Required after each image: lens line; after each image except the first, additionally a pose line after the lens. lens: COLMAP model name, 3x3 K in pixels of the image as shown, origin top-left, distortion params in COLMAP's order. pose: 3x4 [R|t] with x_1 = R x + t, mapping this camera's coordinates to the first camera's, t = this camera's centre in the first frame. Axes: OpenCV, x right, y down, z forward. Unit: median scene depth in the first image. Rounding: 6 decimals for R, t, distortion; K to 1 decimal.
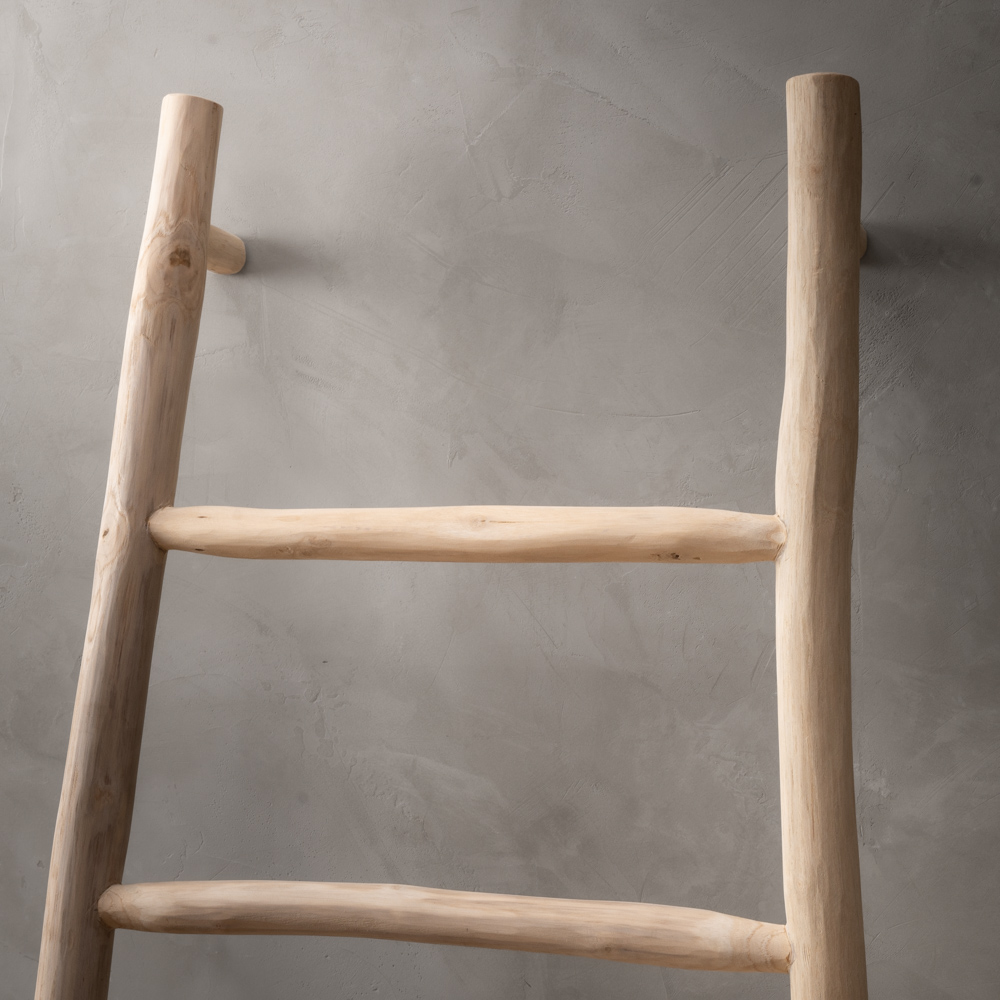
lens RADIAL K [[2797.8, 0, 495.5], [0, 2797.8, 500.4], [0, 0, 1]] dist [0.020219, 0.000000]
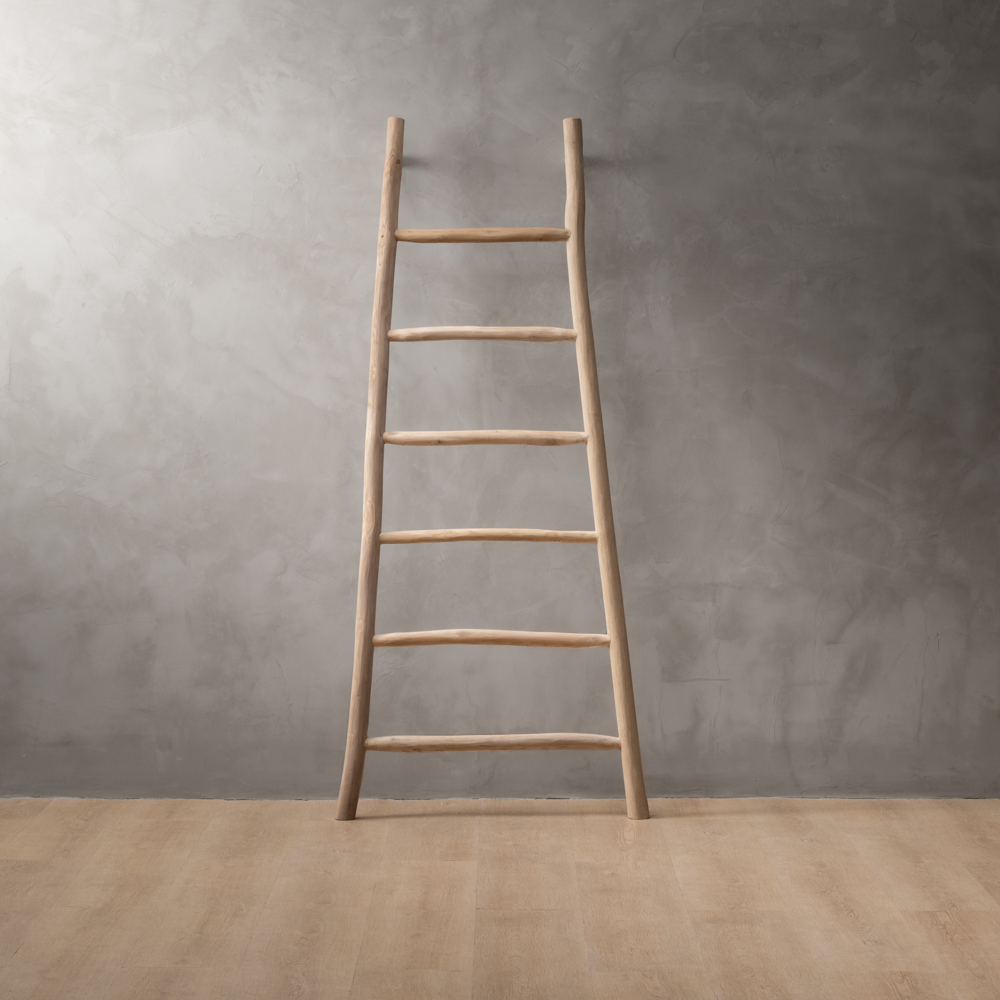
lens RADIAL K [[2797.8, 0, 509.0], [0, 2797.8, 523.7], [0, 0, 1]] dist [0.020219, 0.000000]
pose [[0.932499, -0.029851, 0.359938, -1.343381], [0.012481, 0.998647, 0.050486, 0.209372], [-0.360958, -0.042586, 0.931609, -2.555101]]
